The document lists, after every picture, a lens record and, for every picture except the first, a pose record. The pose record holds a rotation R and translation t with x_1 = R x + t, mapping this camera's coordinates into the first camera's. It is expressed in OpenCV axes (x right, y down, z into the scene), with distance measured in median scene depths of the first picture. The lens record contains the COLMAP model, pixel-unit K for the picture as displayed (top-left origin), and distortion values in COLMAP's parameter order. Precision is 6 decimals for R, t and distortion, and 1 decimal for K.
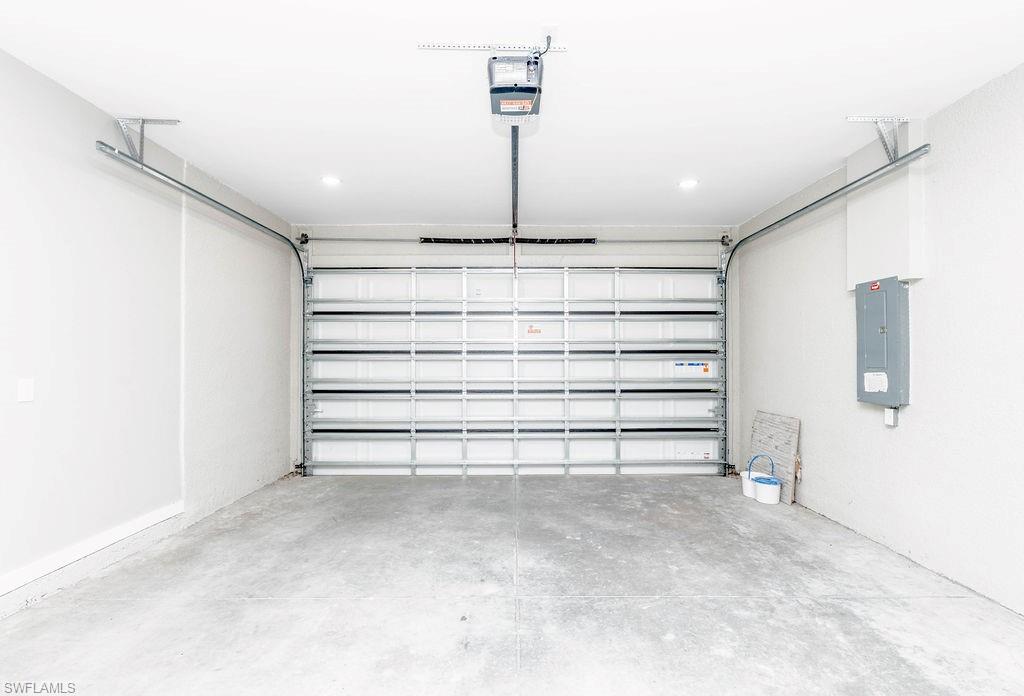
lens RADIAL K [[477.7, 0, 513.3], [0, 477.7, 338.6], [0, 0, 1]] dist [-0.001081, -0.000059]
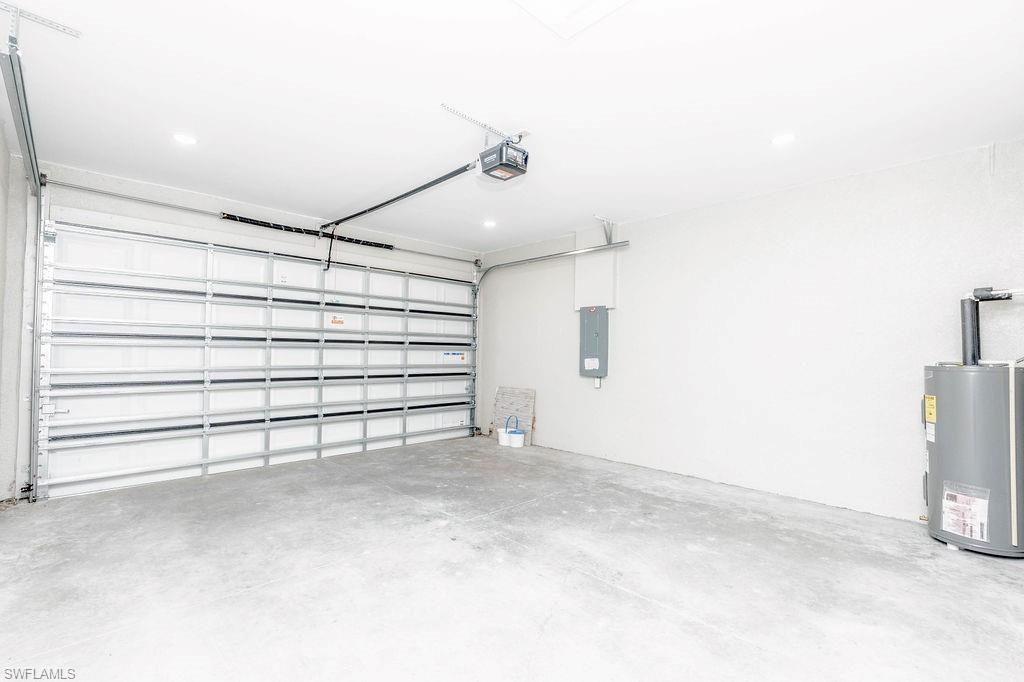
lens RADIAL K [[466.4, 0, 507.4], [0, 466.4, 341.1], [0, 0, 1]] dist [-0.000180, 0.000519]
pose [[0.725874, 0.024904, 0.687376, -0.501436], [-0.045573, 0.998890, 0.011935, -0.003699], [-0.686316, -0.039989, 0.726203, -0.031705]]
